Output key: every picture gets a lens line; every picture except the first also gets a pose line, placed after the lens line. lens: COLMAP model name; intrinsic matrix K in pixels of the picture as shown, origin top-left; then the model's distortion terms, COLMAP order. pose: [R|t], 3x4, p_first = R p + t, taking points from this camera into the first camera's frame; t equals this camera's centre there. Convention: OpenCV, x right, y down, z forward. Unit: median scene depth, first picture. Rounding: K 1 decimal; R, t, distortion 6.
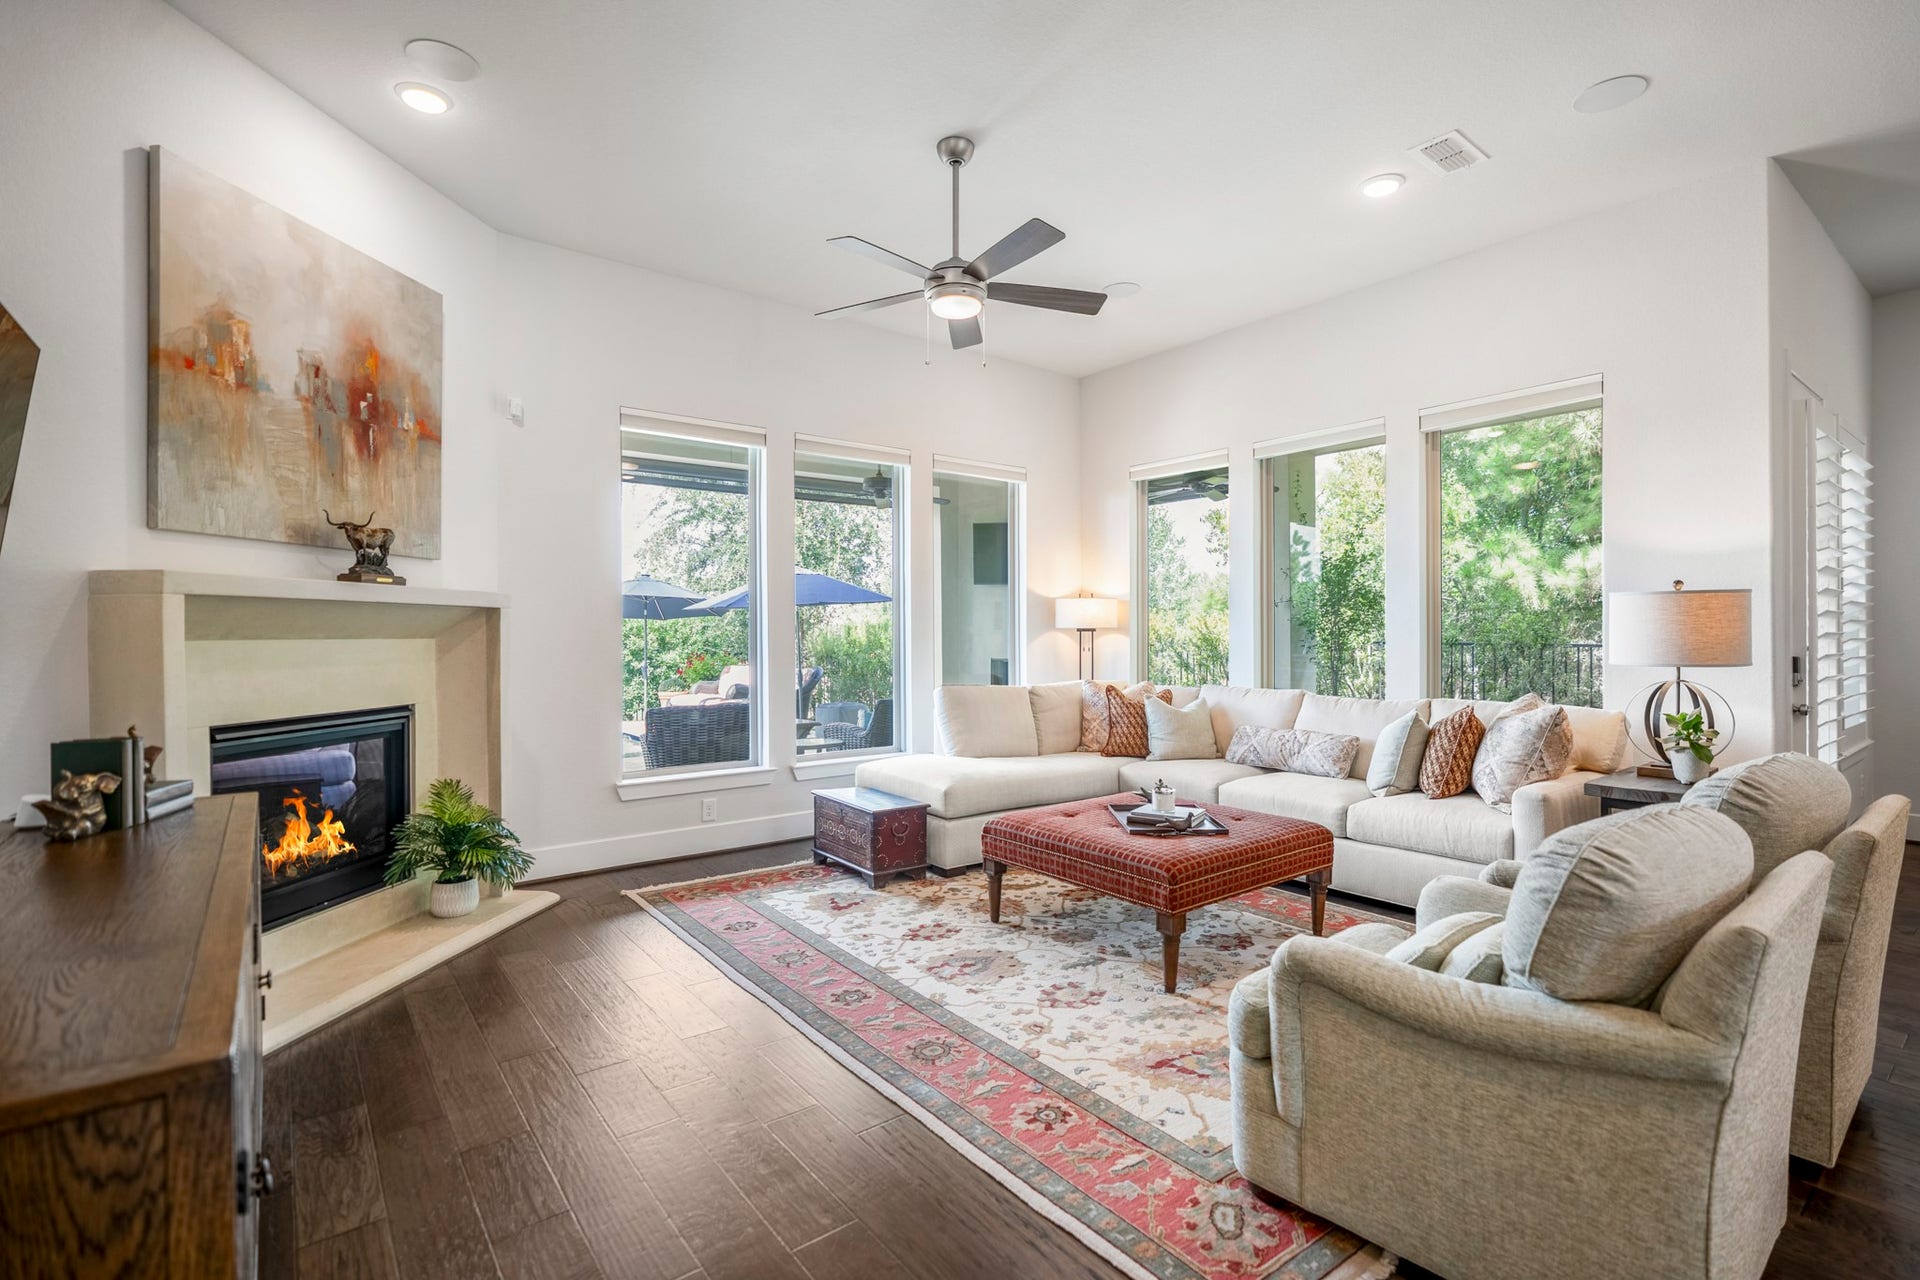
lens RADIAL K [[886.4, 0, 964.2], [0, 886.4, 653.4], [0, 0, 1]] dist [0.009476, 0.000067]
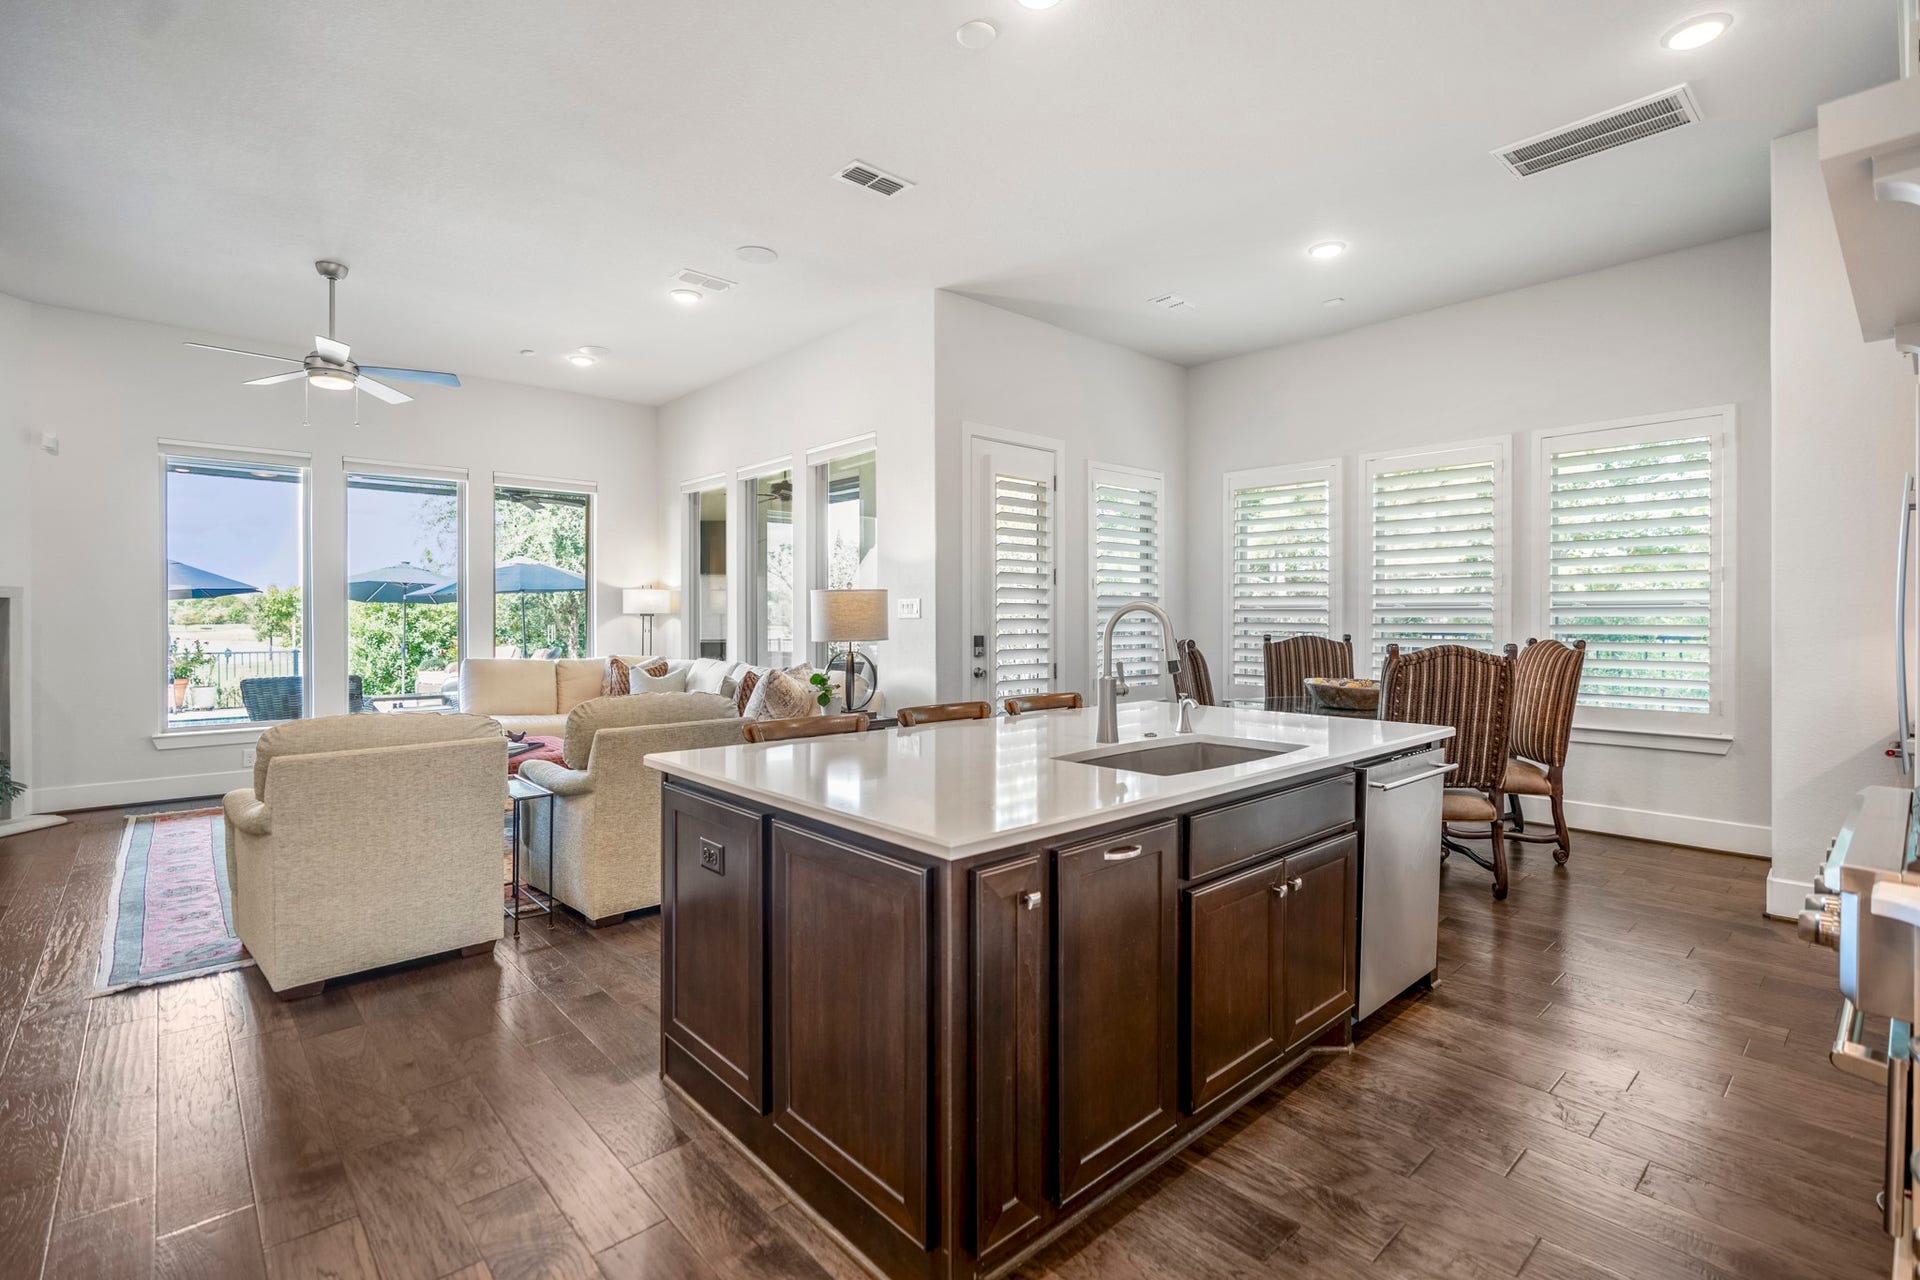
lens RADIAL K [[884.3, 0, 963.7], [0, 884.3, 641.9], [0, 0, 1]] dist [-0.000386, 0.000095]
pose [[0.997537, 0.000857, 0.070135, 0.573839], [-0.001184, 0.999989, 0.004627, 0.004978], [-0.070130, -0.004699, 0.997527, -0.292350]]
